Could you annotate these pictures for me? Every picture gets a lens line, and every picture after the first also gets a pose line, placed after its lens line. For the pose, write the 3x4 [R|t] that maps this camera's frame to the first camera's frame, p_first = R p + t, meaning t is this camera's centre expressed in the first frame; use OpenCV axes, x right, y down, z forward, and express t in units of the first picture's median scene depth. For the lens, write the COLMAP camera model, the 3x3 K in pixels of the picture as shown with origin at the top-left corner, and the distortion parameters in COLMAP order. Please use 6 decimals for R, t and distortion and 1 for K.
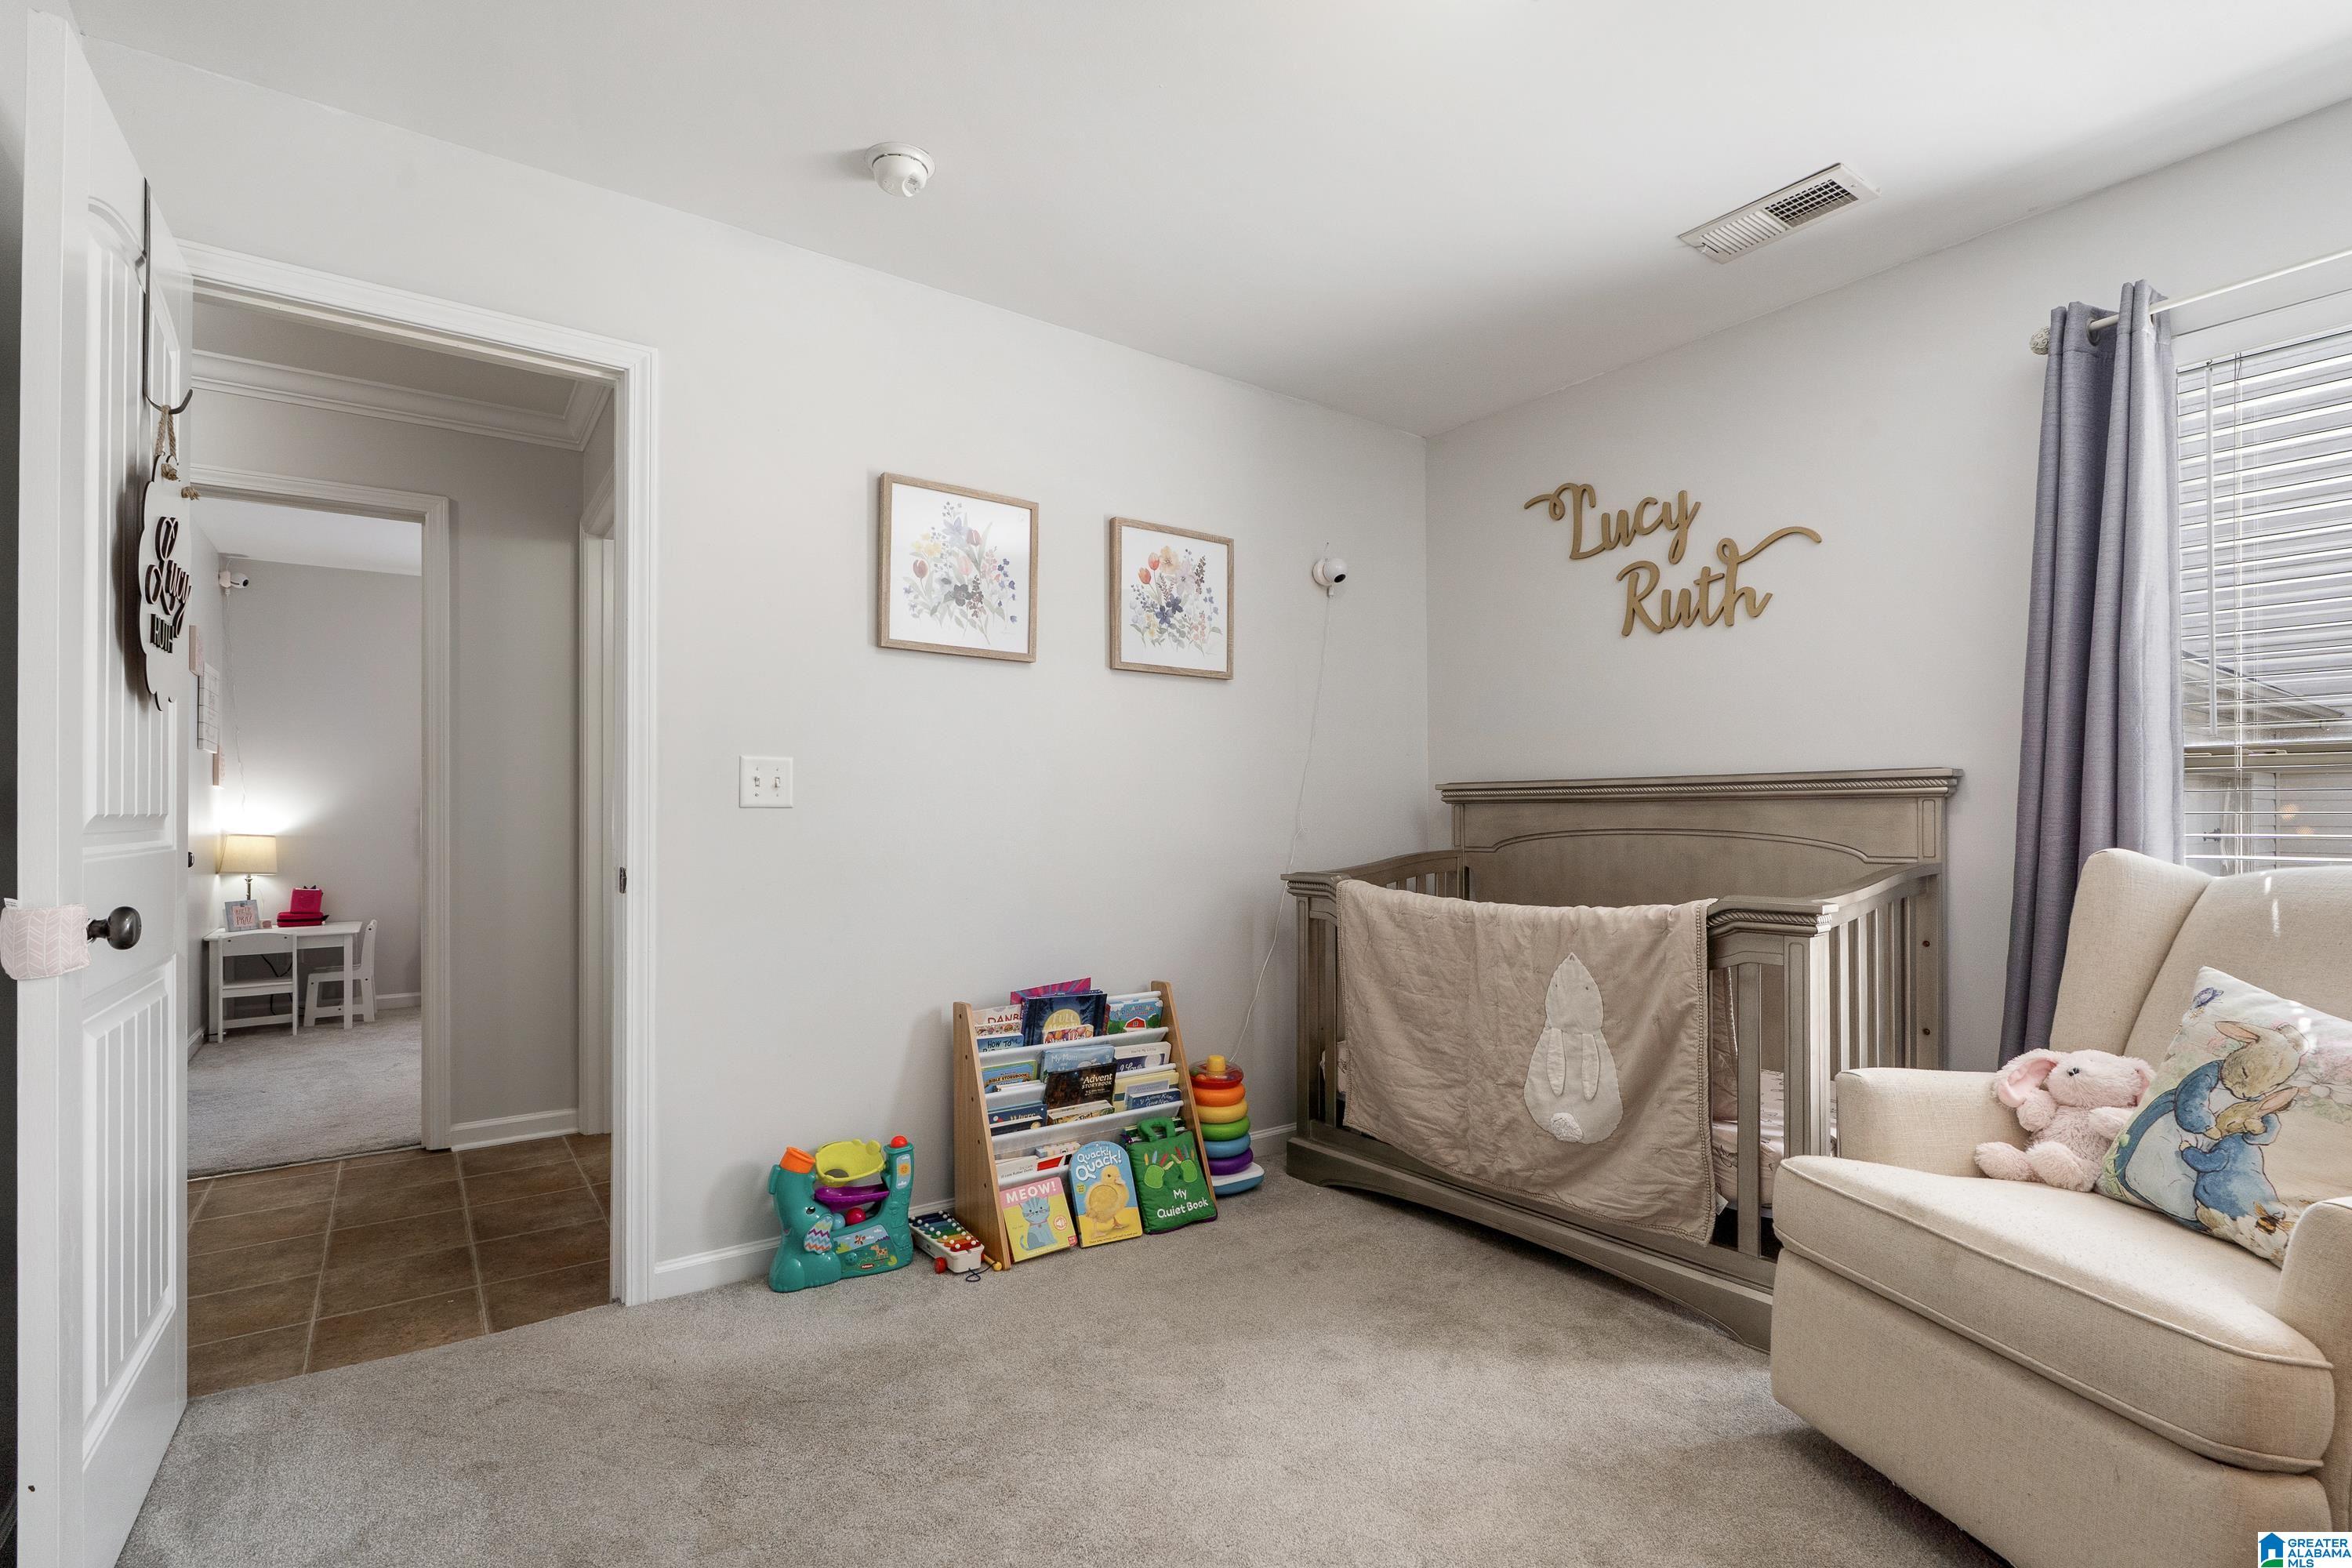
lens RADIAL K [[1067.1, 0, 1164.9], [0, 1067.1, 799.4], [0, 0, 1]] dist [-0.010264, 0.001650]
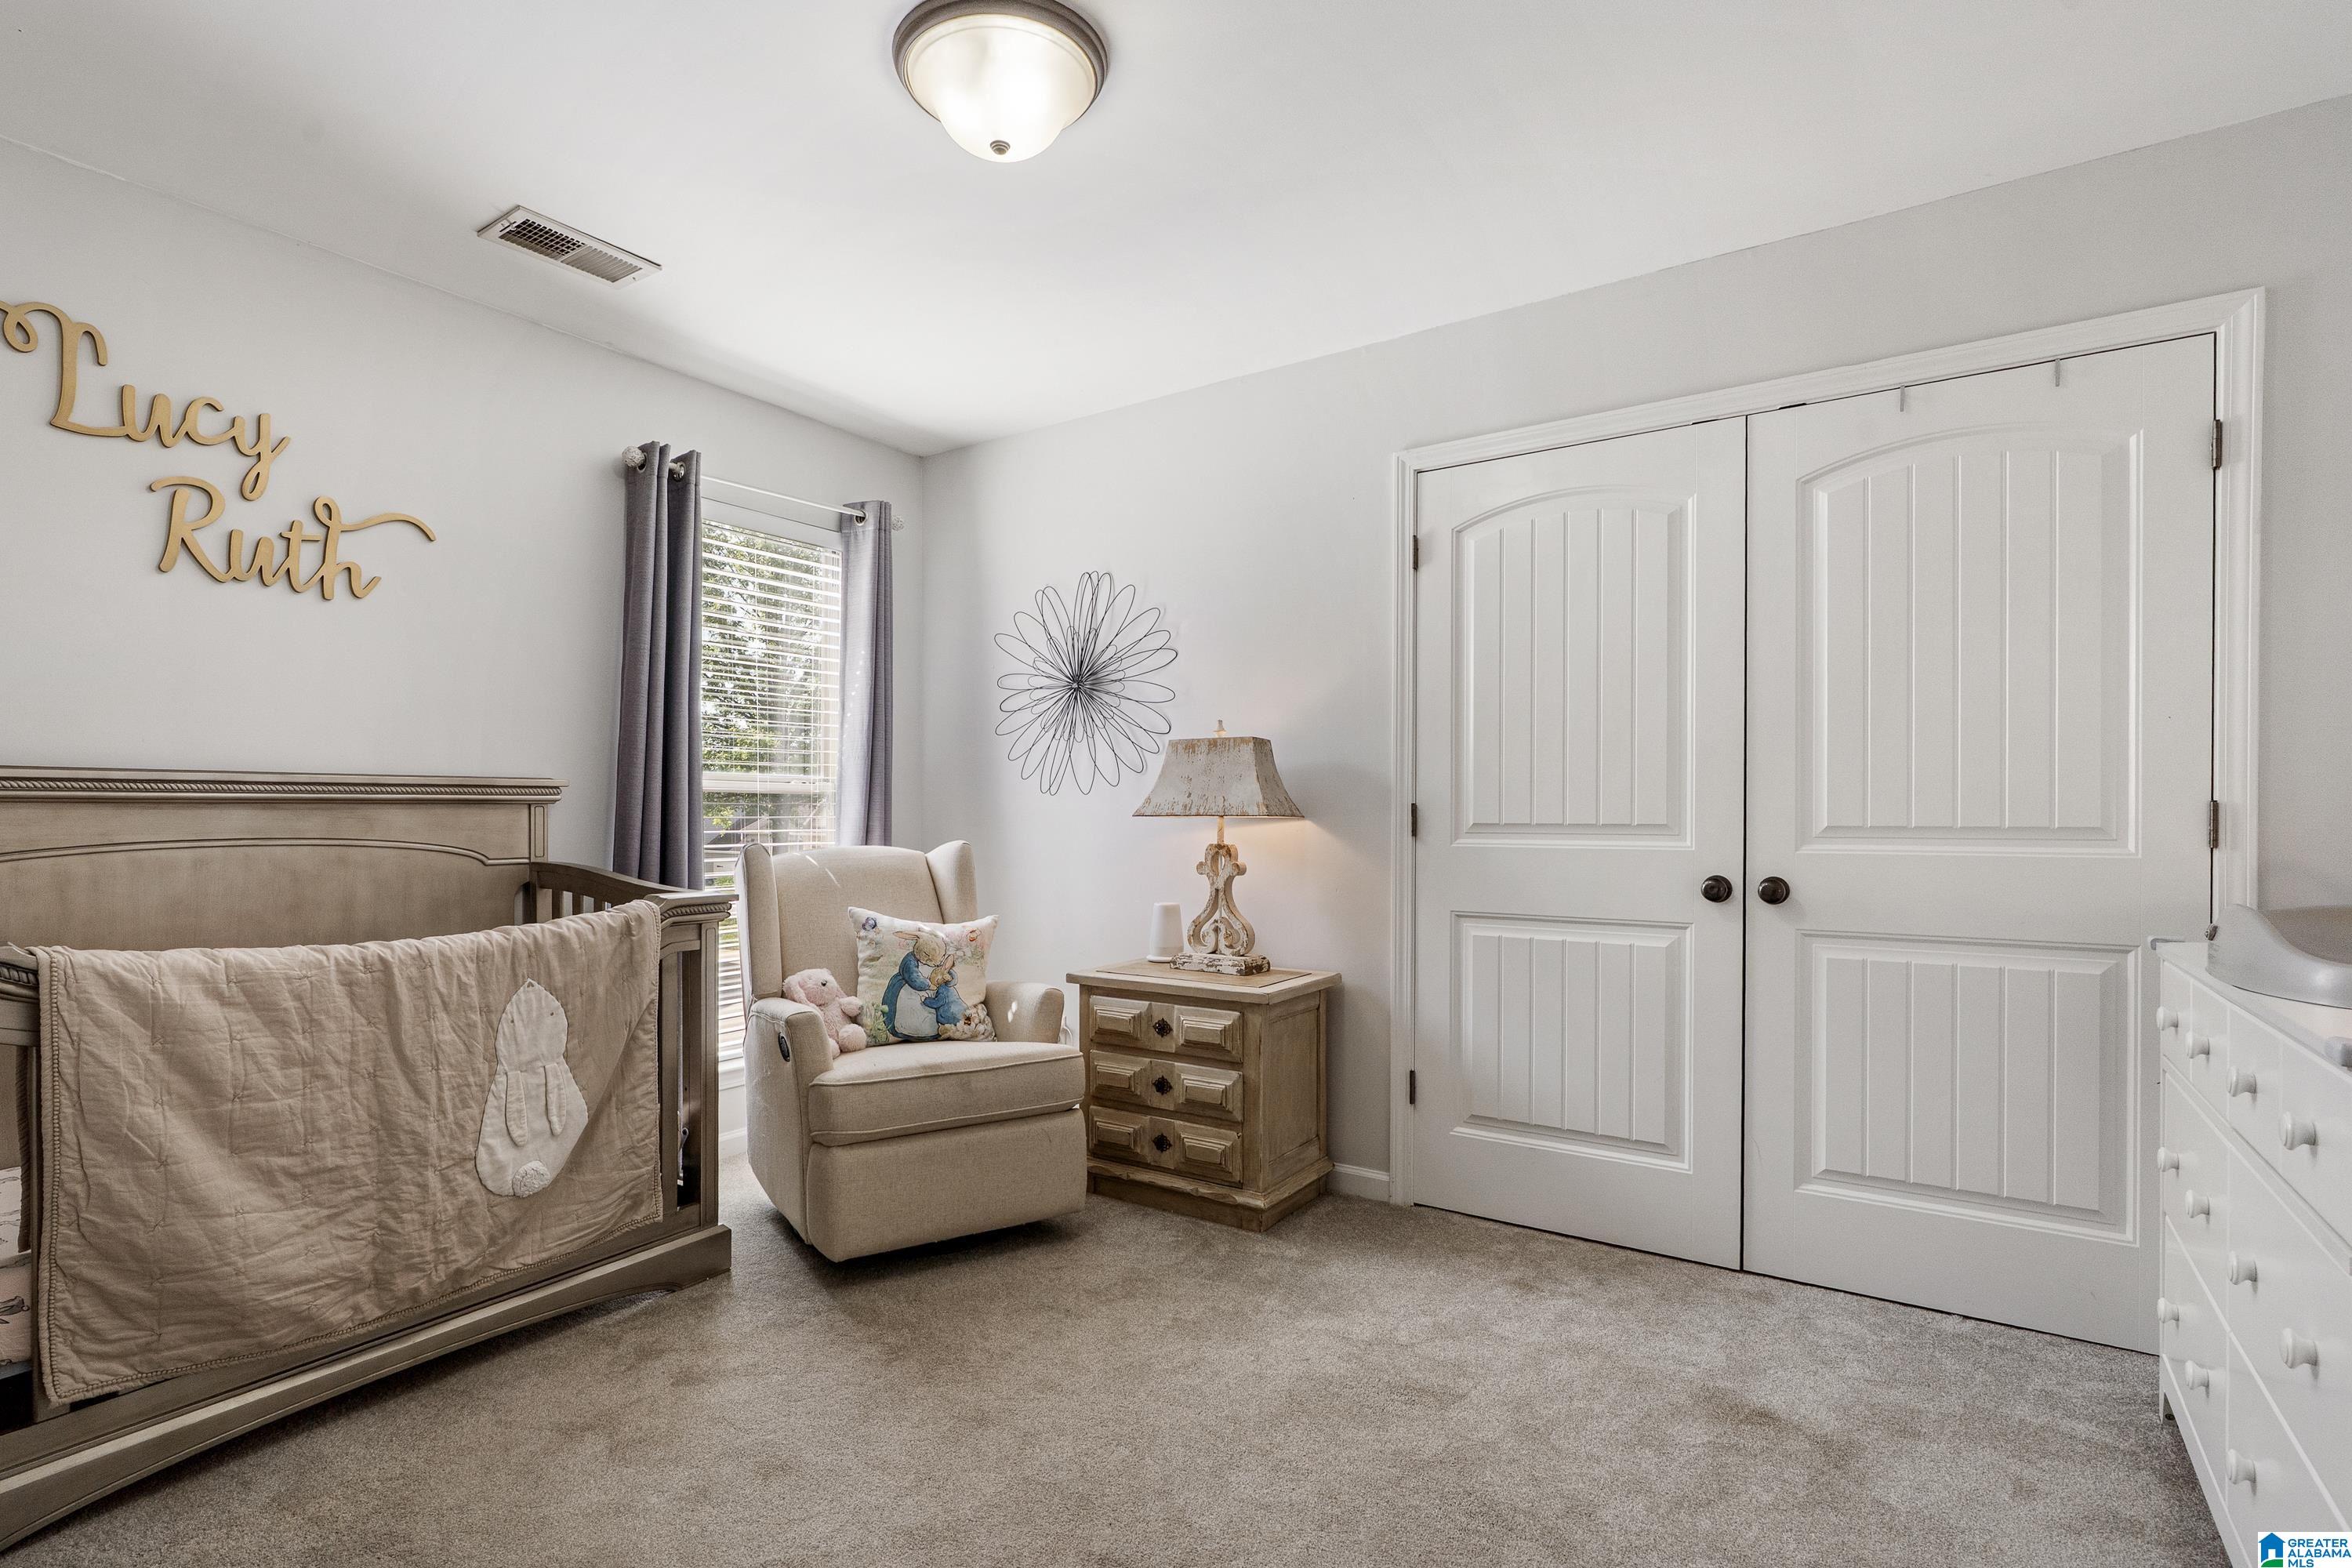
lens RADIAL K [[1067.1, 0, 1167.8], [0, 1067.1, 805.5], [0, 0, 1]] dist [-0.010264, 0.001650]
pose [[-0.327745, 0.006984, 0.944740, -0.570824], [-0.016172, 0.999785, -0.013001, 0.002672], [-0.944628, -0.019540, -0.327562, 0.725269]]
